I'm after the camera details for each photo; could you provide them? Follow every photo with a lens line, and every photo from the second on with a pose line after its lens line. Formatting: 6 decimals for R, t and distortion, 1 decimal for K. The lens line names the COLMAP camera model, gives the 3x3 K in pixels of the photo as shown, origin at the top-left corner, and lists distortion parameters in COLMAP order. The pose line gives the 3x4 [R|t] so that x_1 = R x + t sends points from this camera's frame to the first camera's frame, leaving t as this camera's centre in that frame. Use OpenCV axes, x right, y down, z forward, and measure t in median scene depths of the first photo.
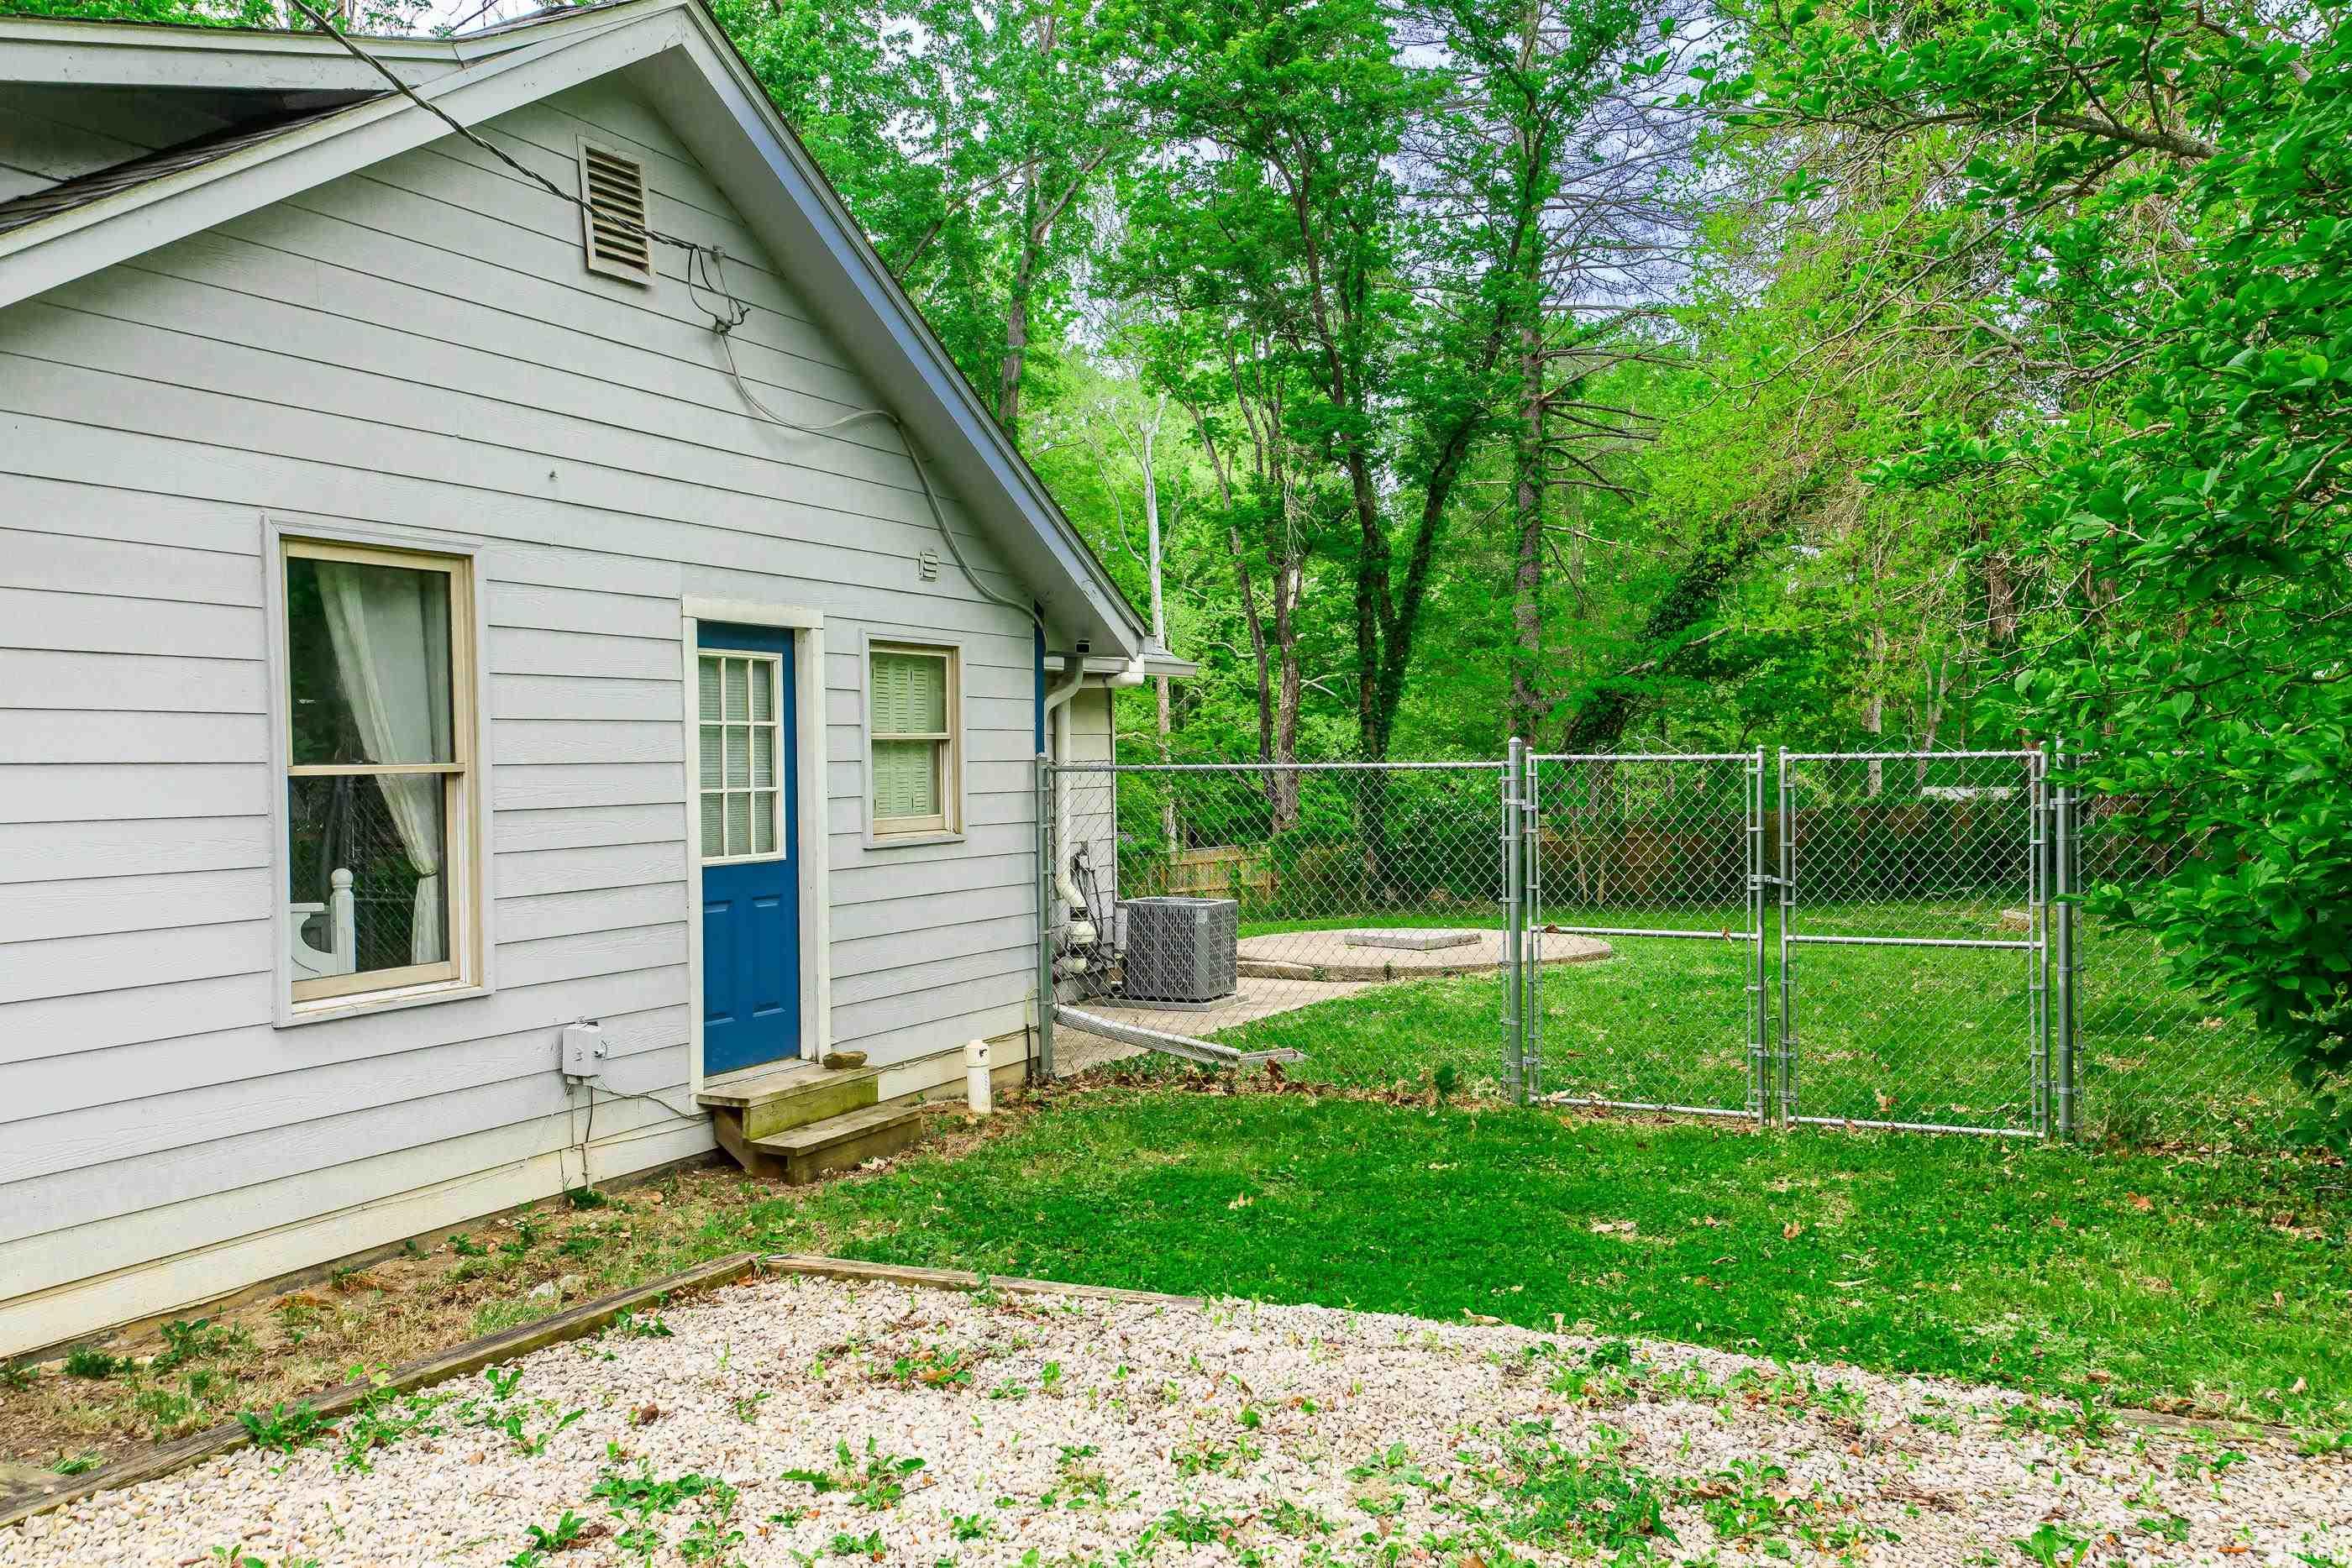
lens RADIAL K [[1885.6, 0, 1176.0], [0, 1885.6, 784.0], [0, 0, 1]] dist [0.059959, 0.001946]
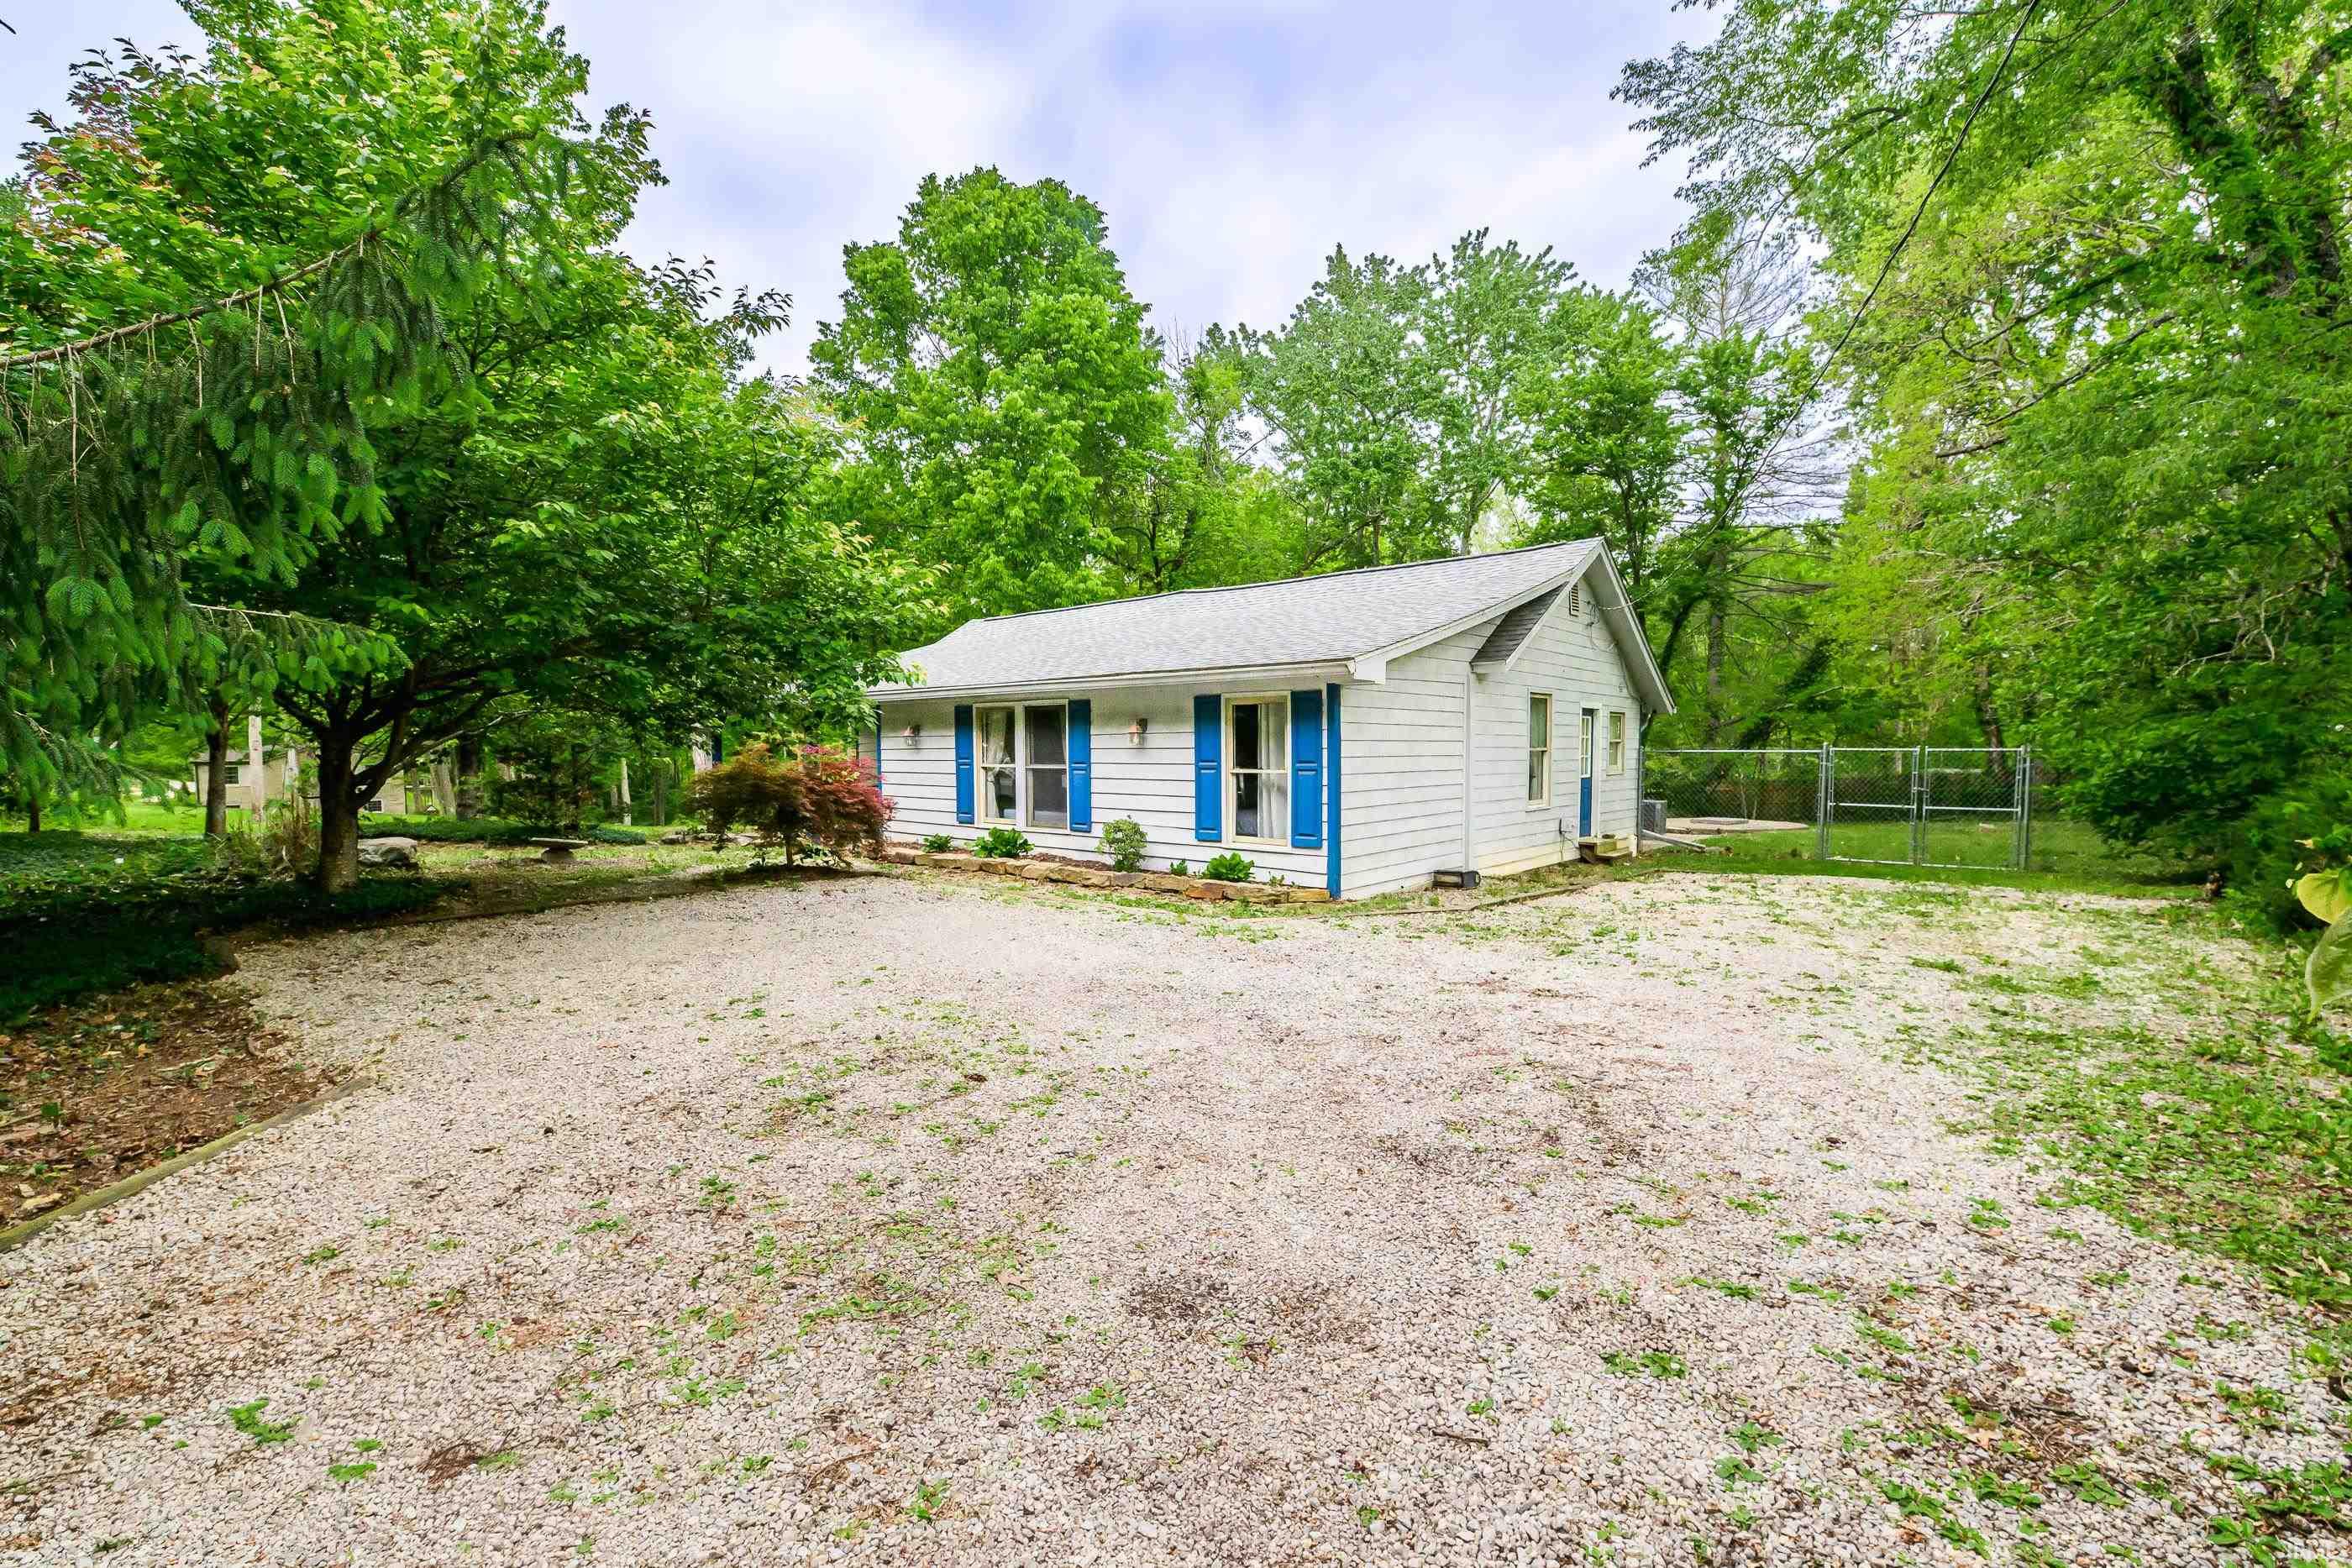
lens RADIAL K [[999.2, 0, 1176.0], [0, 999.2, 784.0], [0, 0, 1]] dist [0.000343, -0.000188]
pose [[0.965937, 0.015866, -0.258291, -0.528261], [-0.010142, 0.999673, 0.023480, 0.019076], [0.258579, -0.020060, 0.965782, -1.077901]]
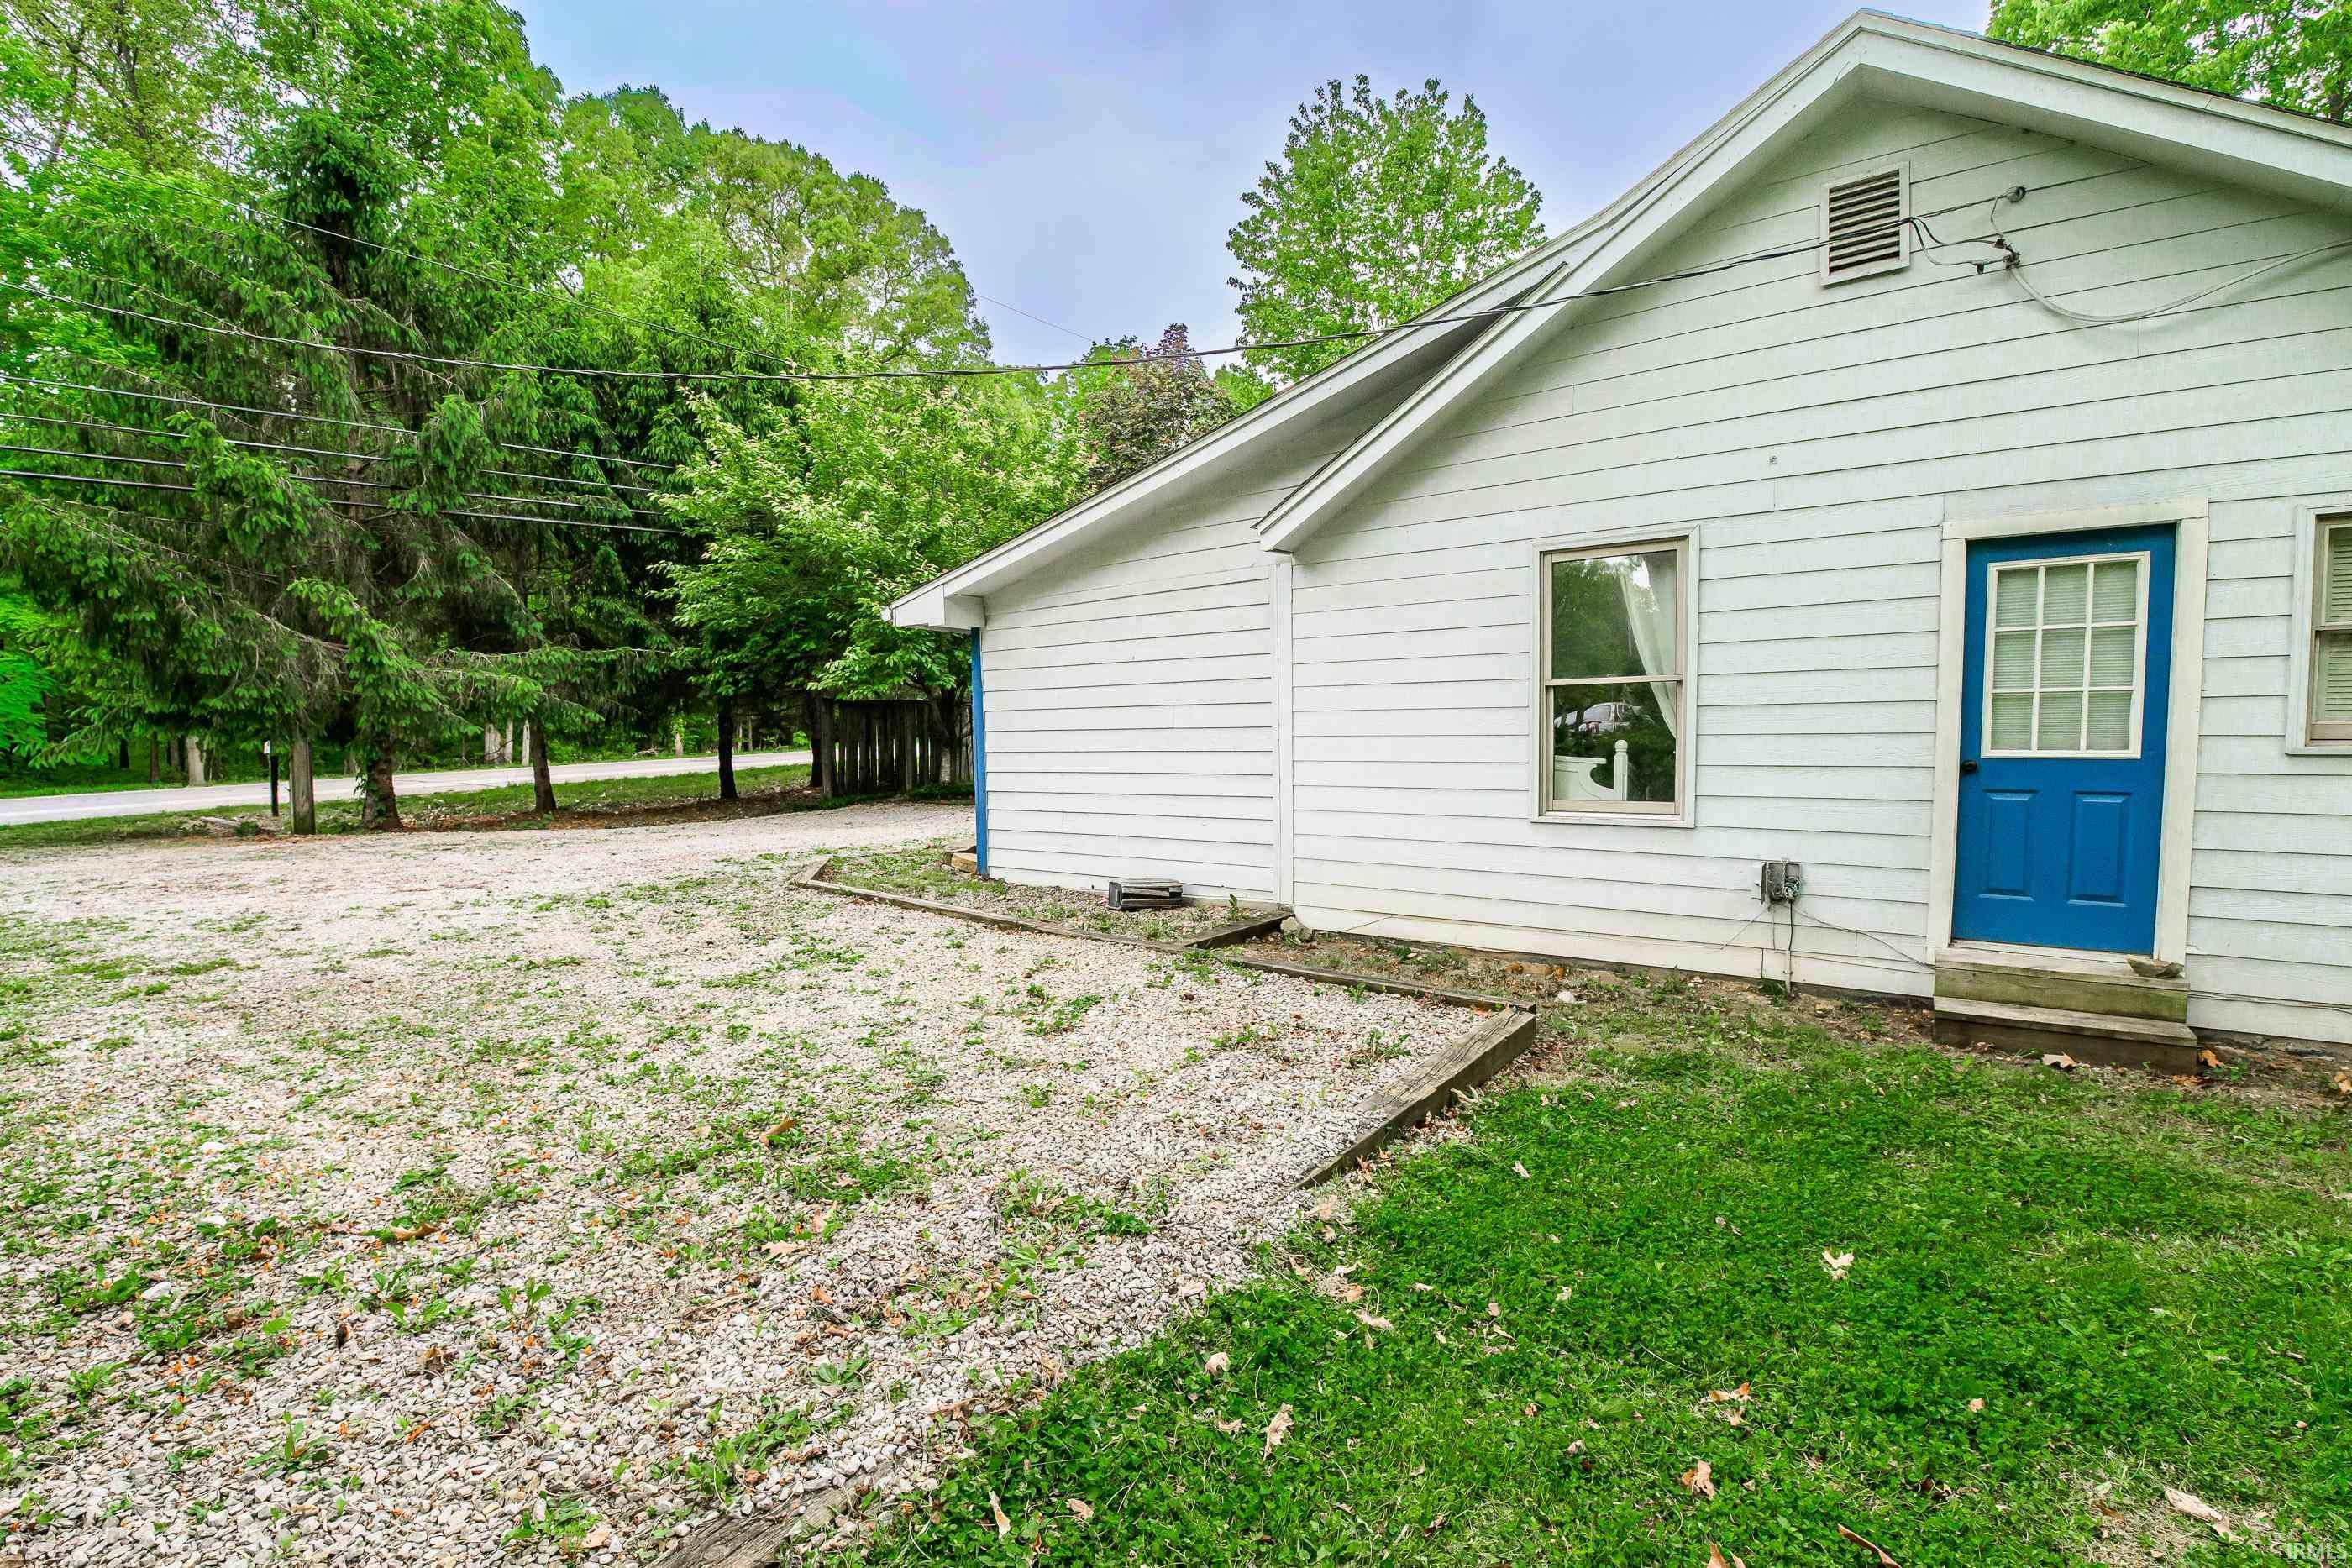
lens RADIAL K [[999.2, 0, 1176.0], [0, 999.2, 784.0], [0, 0, 1]] dist [0.000343, -0.000188]
pose [[-0.126944, 0.078272, -0.988817, 0.434012], [0.004402, 0.996916, 0.078348, 0.010969], [0.991900, 0.005593, -0.126897, 0.636157]]
